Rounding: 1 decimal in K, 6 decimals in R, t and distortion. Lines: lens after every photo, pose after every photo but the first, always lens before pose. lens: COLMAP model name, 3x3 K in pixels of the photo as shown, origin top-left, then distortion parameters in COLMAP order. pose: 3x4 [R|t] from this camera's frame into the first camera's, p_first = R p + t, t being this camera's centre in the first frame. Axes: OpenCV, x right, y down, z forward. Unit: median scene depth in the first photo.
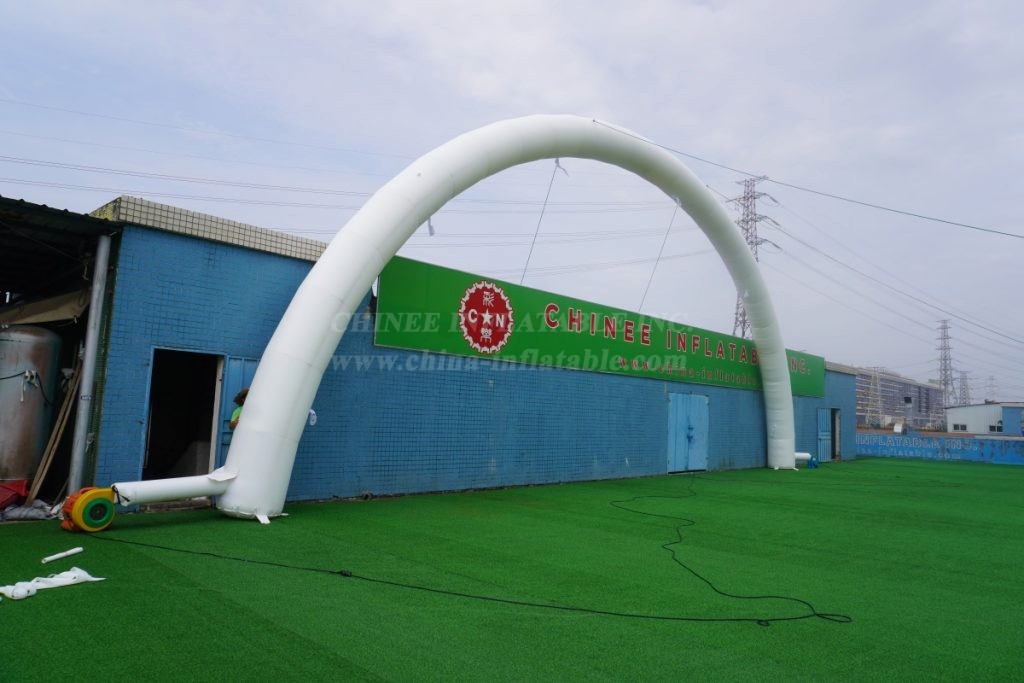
lens RADIAL K [[681.7, 0, 499.0], [0, 681.7, 340.7], [0, 0, 1]] dist [-0.008991, 0.000244]
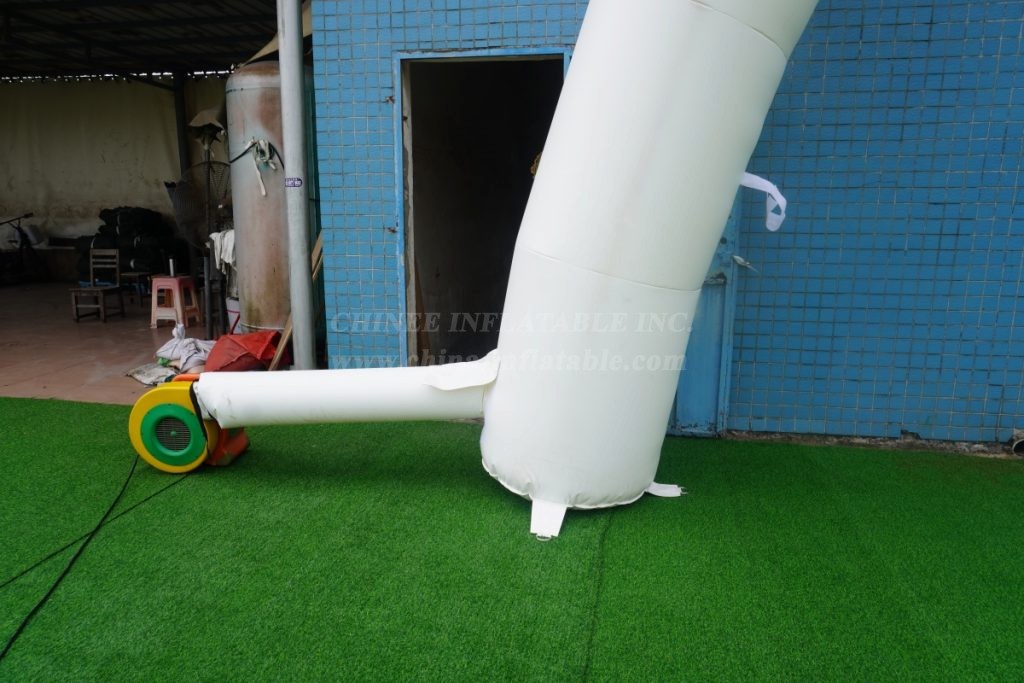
lens RADIAL K [[681.7, 0, 499.0], [0, 681.7, 340.7], [0, 0, 1]] dist [-0.008991, 0.000244]
pose [[0.560387, 0.116339, -0.820019, -0.062088], [0.110802, 0.970655, 0.213431, 0.067719], [0.820786, -0.210464, 0.531052, 0.527849]]
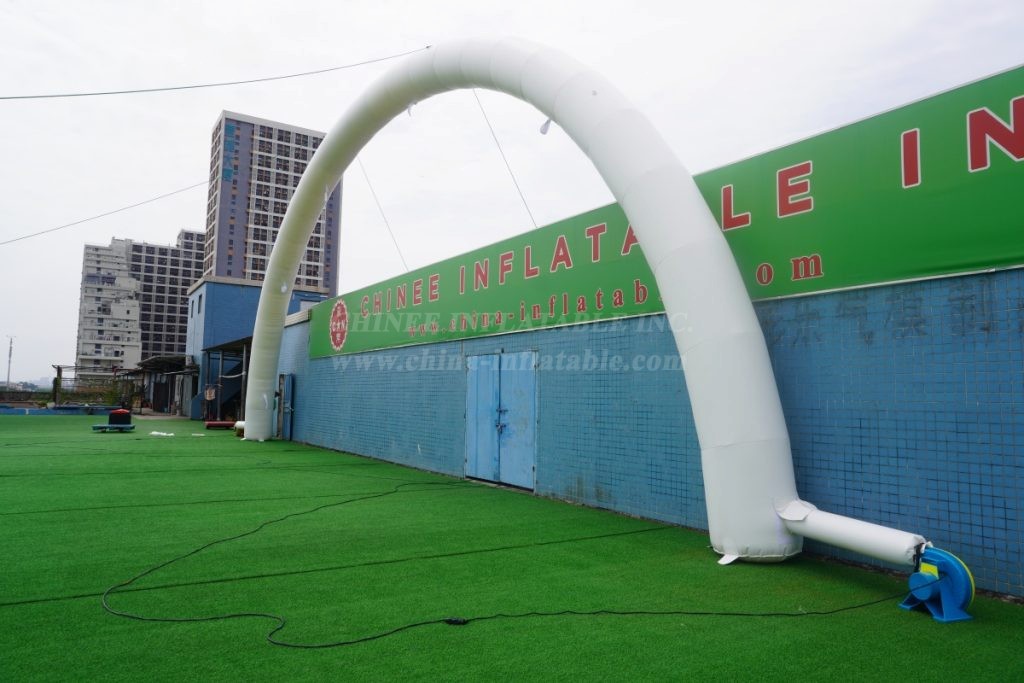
lens RADIAL K [[681.7, 0, 499.0], [0, 681.7, 340.7], [0, 0, 1]] dist [-0.008991, 0.000244]
pose [[-0.232096, -0.131772, -0.963726, 1.222729], [0.065463, 0.986419, -0.150640, 0.224126], [0.970488, -0.098051, -0.220318, 1.613185]]
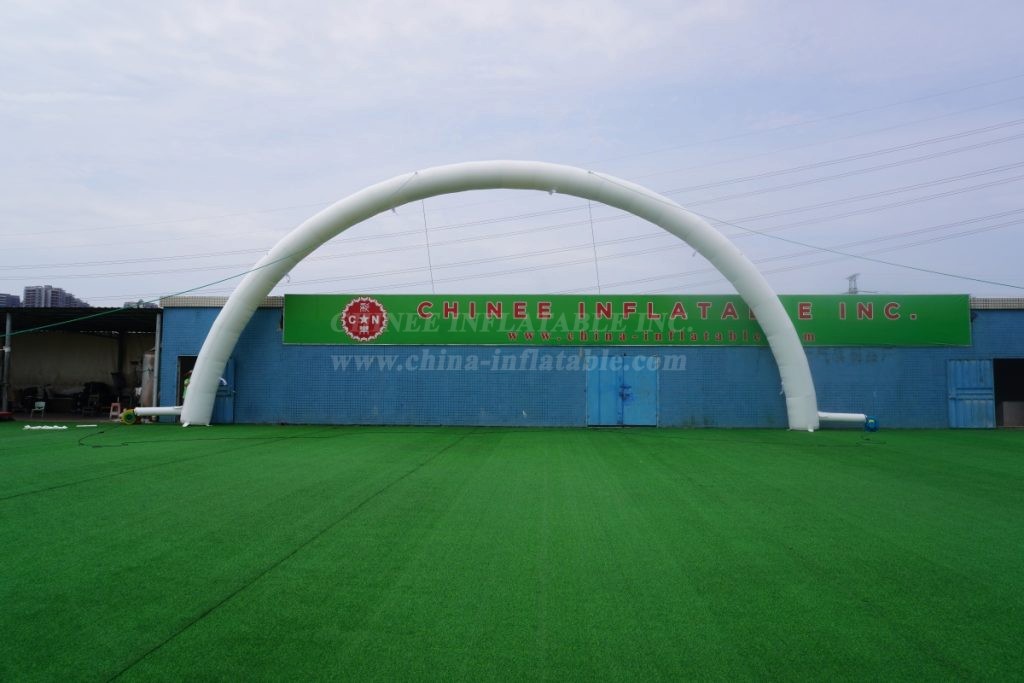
lens RADIAL K [[755.1, 0, 512.0], [0, 755.1, 341.5], [0, 0, 1]] dist [0.000259, 0.000530]
pose [[0.651765, -0.085820, -0.753550, 1.549500], [0.097354, 0.994825, -0.029094, 0.104250], [0.752147, -0.054399, 0.656746, 0.090454]]
